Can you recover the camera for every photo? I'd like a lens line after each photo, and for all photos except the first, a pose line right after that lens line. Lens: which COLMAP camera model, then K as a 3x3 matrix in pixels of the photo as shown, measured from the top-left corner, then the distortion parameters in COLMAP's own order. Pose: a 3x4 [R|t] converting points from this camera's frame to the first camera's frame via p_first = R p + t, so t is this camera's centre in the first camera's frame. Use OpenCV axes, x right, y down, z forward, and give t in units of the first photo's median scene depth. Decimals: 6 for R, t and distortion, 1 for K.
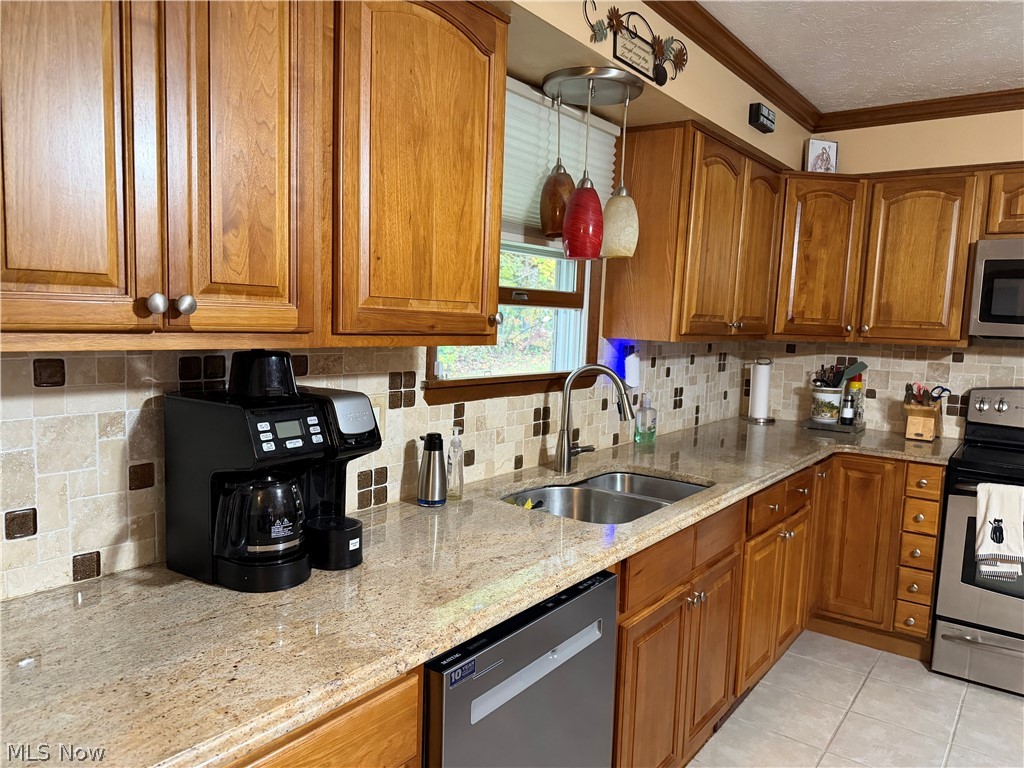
lens RADIAL K [[713.4, 0, 508.1], [0, 713.4, 392.6], [0, 0, 1]] dist [0.057690, -0.076275]
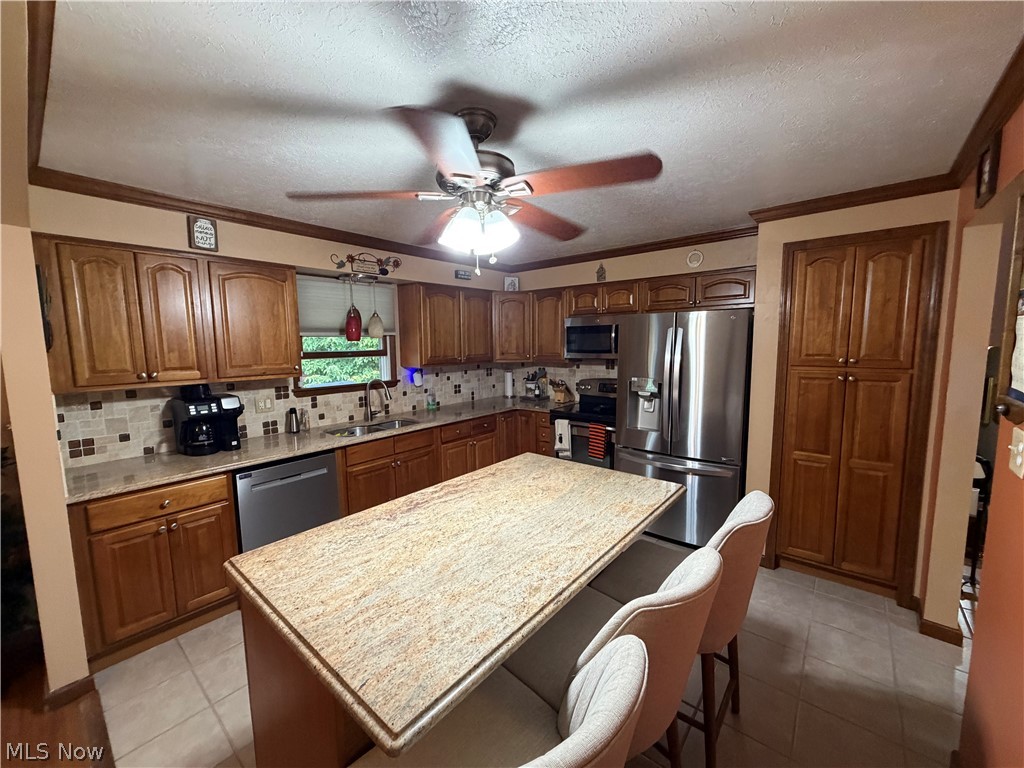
lens RADIAL K [[405.2, 0, 510.1], [0, 405.2, 385.0], [0, 0, 1]] dist [-0.005648, 0.000649]
pose [[0.998008, -0.043154, -0.046026, 0.571192], [0.043155, 0.999068, -0.000960, 0.003893], [0.046024, -0.001028, 0.998940, -0.384010]]
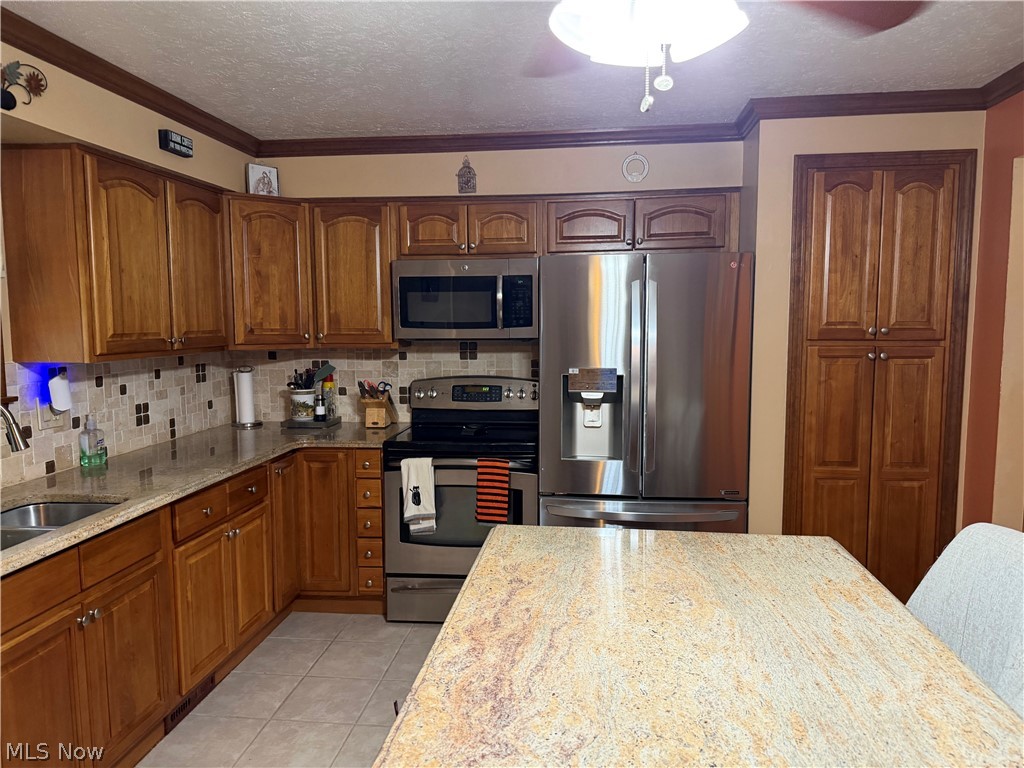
lens RADIAL K [[713.4, 0, 509.6], [0, 713.4, 391.2], [0, 0, 1]] dist [0.057690, -0.076275]
pose [[0.858534, -0.090851, 0.504644, 0.210658], [0.090160, 0.995592, 0.025850, -0.005018], [-0.504768, 0.023306, 0.862940, -0.145377]]
